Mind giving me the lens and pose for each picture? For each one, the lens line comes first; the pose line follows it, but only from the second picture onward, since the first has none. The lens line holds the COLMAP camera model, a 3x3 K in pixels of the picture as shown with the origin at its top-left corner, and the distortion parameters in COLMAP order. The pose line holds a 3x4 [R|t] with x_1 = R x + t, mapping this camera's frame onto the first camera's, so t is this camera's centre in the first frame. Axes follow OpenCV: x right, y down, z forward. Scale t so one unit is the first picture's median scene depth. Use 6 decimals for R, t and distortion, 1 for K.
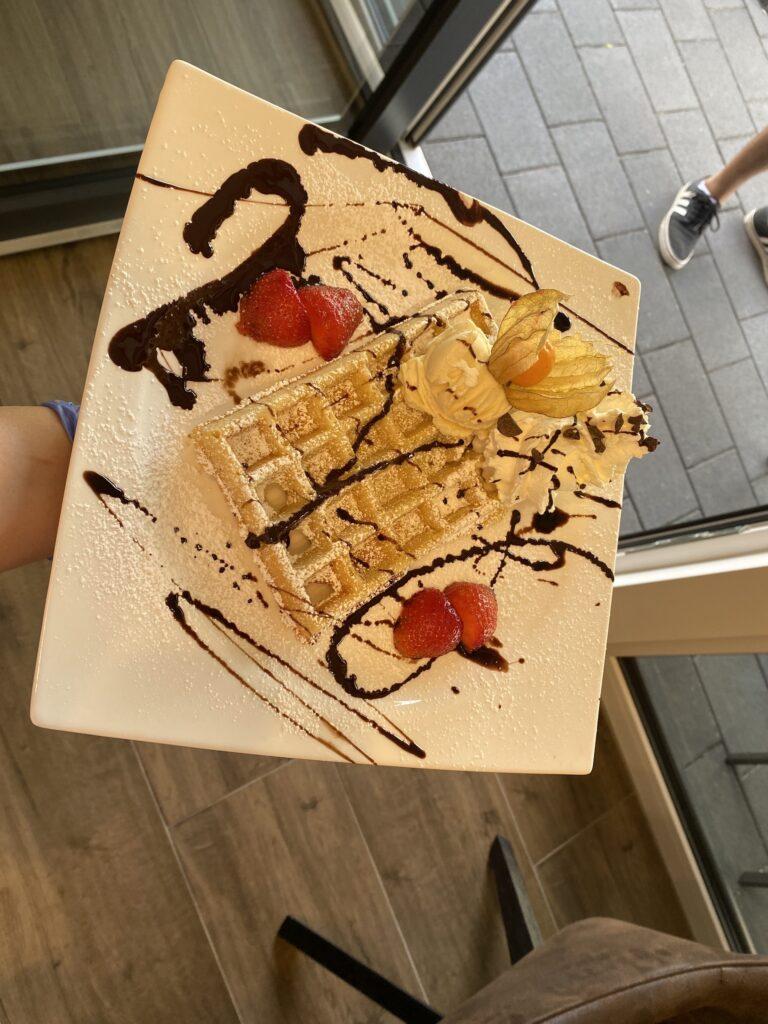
lens RADIAL K [[789.0, 0, 384.0], [0, 789.0, 512.0], [0, 0, 1]] dist [0.086752, -0.295020]
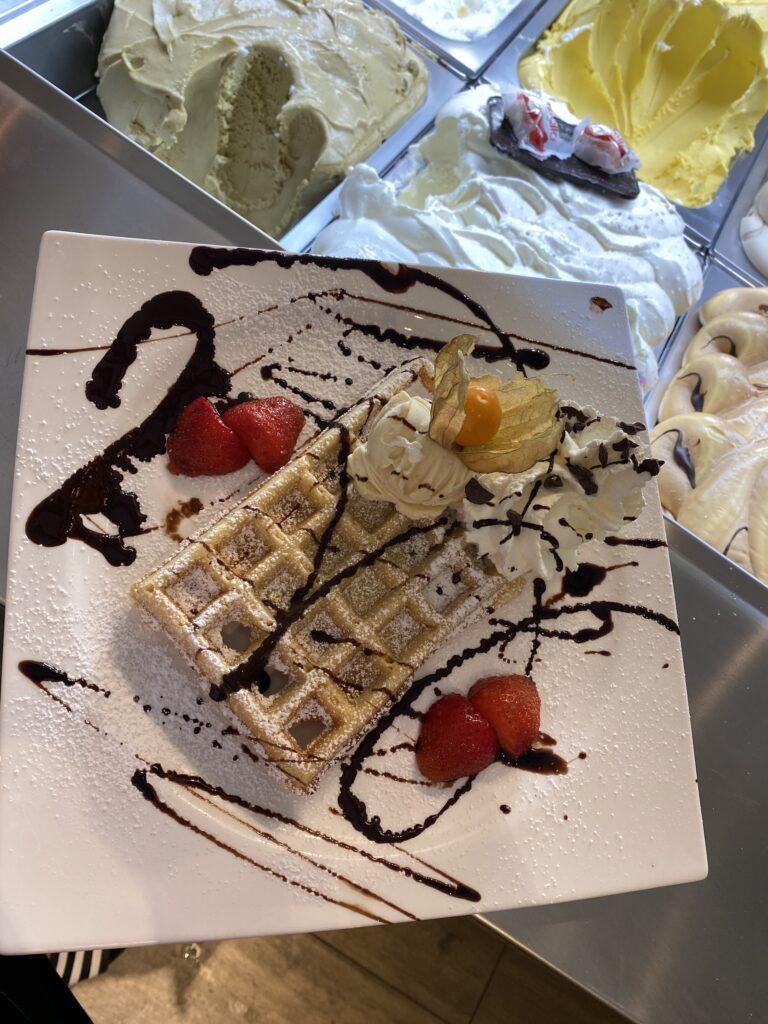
lens RADIAL K [[789.0, 0, 384.0], [0, 789.0, 512.0], [0, 0, 1]] dist [0.086752, -0.295020]
pose [[0.947393, -0.257970, -0.189466, 0.220902], [0.235318, 0.962634, -0.134019, 0.004539], [0.216960, 0.082384, 0.972698, 0.135299]]
